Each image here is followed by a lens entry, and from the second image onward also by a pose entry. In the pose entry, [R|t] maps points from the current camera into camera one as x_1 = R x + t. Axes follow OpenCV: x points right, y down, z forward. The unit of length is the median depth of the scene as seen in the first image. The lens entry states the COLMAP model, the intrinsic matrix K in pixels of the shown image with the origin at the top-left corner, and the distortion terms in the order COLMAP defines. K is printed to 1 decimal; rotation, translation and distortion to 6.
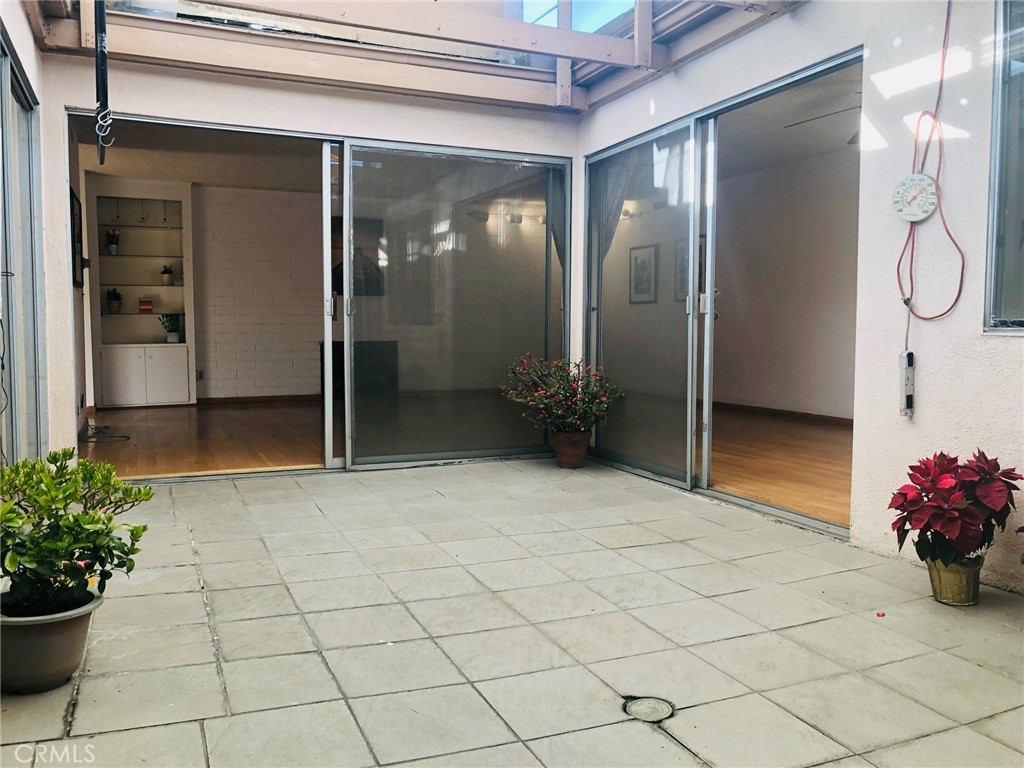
lens RADIAL K [[833.6, 0, 512.0], [0, 833.6, 384.0], [0, 0, 1]] dist [0.003332, -0.001874]
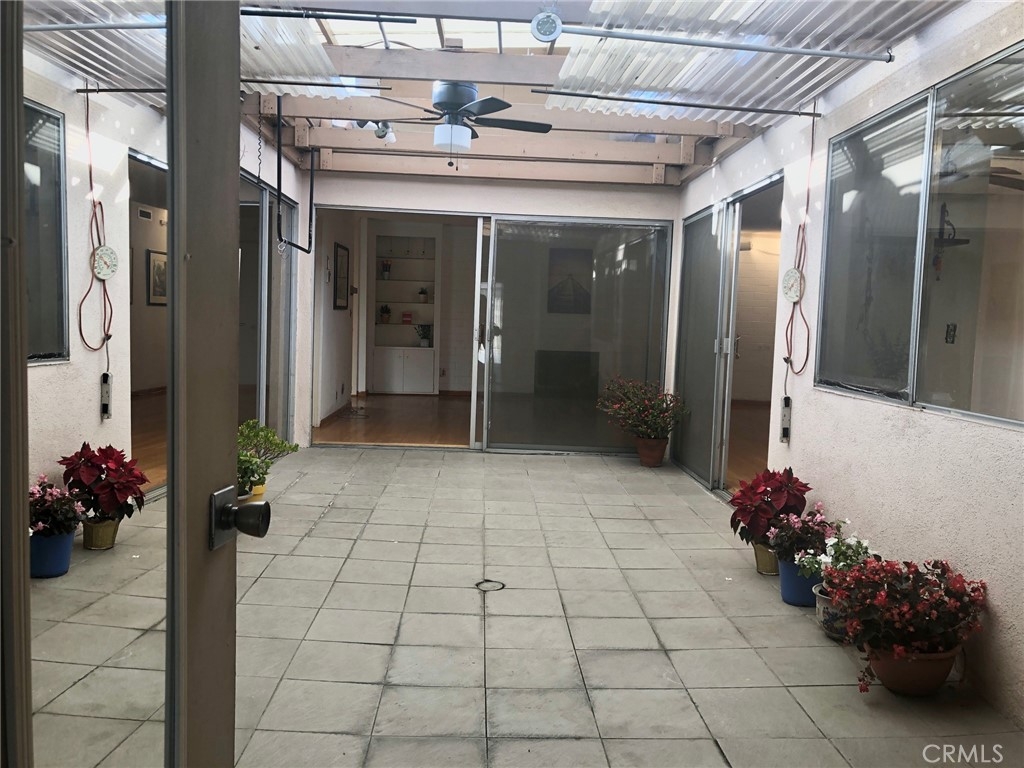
lens RADIAL K [[824.5, 0, 512.0], [0, 824.5, 384.0], [0, 0, 1]] dist [0.035355, -0.008280]
pose [[0.930803, 0.059259, -0.360685, 0.345681], [-0.058300, 0.998207, 0.013550, -0.031801], [0.360842, 0.008416, 0.932589, -0.276285]]
